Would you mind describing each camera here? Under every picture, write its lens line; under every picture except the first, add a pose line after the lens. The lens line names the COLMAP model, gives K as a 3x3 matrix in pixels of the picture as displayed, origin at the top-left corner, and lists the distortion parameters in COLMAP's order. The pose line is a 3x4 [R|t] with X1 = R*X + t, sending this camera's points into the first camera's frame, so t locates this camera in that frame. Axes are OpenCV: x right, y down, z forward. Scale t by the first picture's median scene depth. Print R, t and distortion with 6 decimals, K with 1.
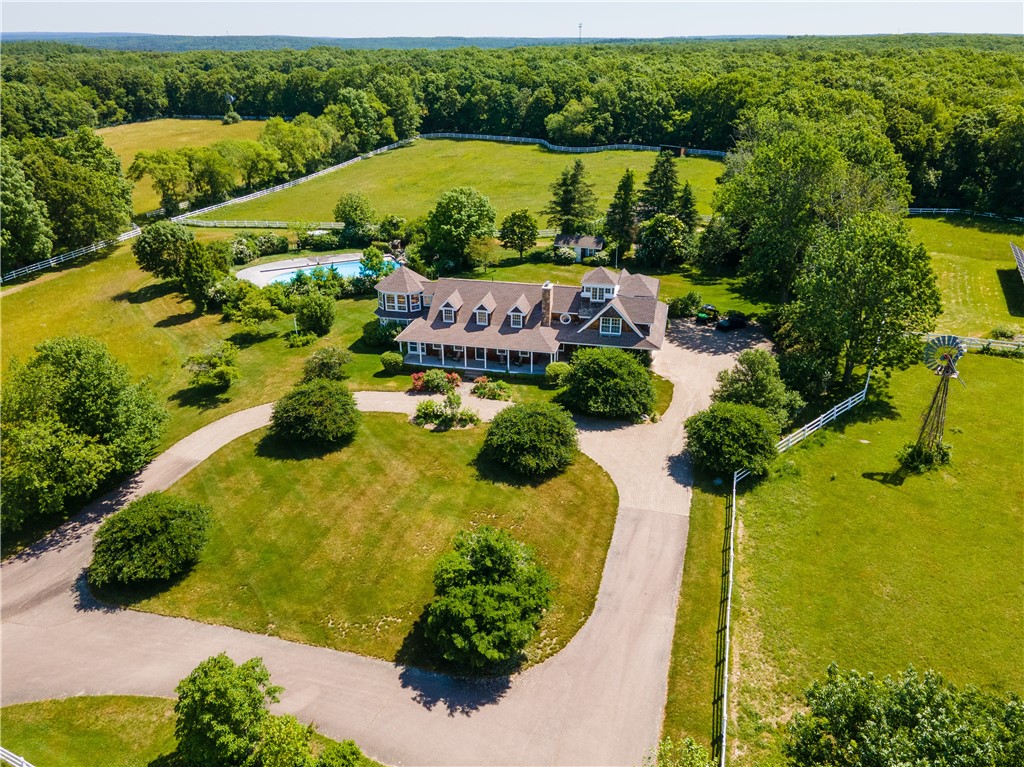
lens RADIAL K [[774.5, 0, 508.5], [0, 774.5, 381.2], [0, 0, 1]] dist [0.041614, 0.008146]
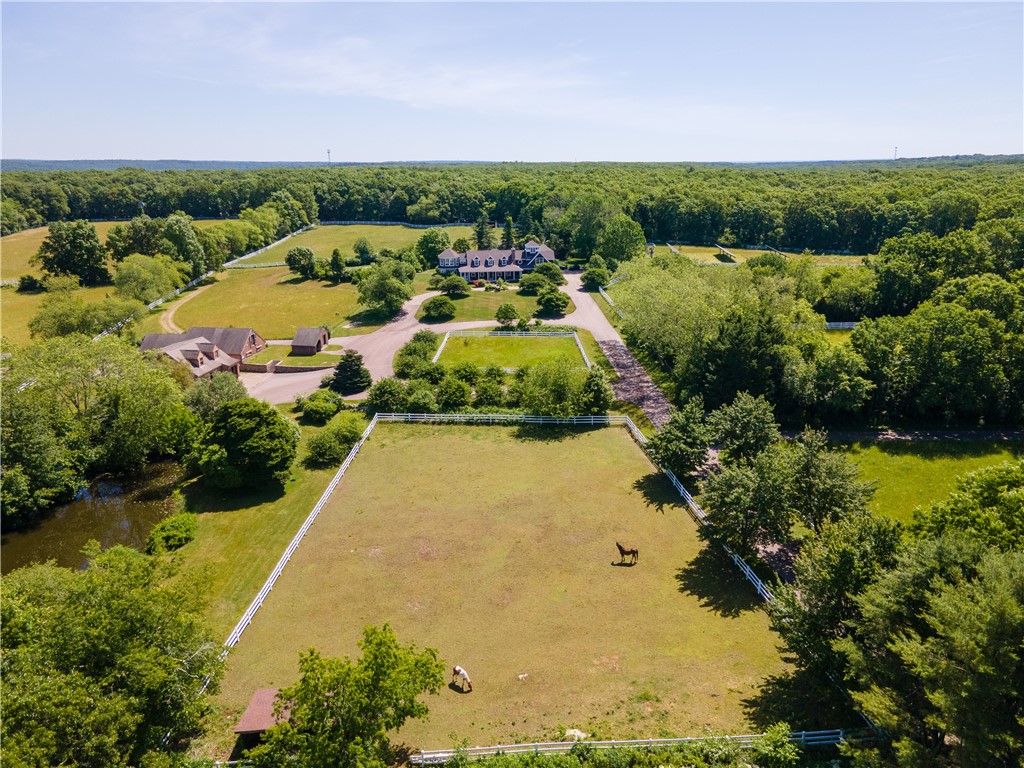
lens RADIAL K [[774.5, 0, 512.4], [0, 774.5, 383.1], [0, 0, 1]] dist [0.041614, 0.008146]
pose [[0.939286, -0.096831, 0.329188, -0.308776], [0.141221, 0.983430, -0.113674, 0.223427], [-0.312726, 0.153261, 0.937397, -0.496121]]
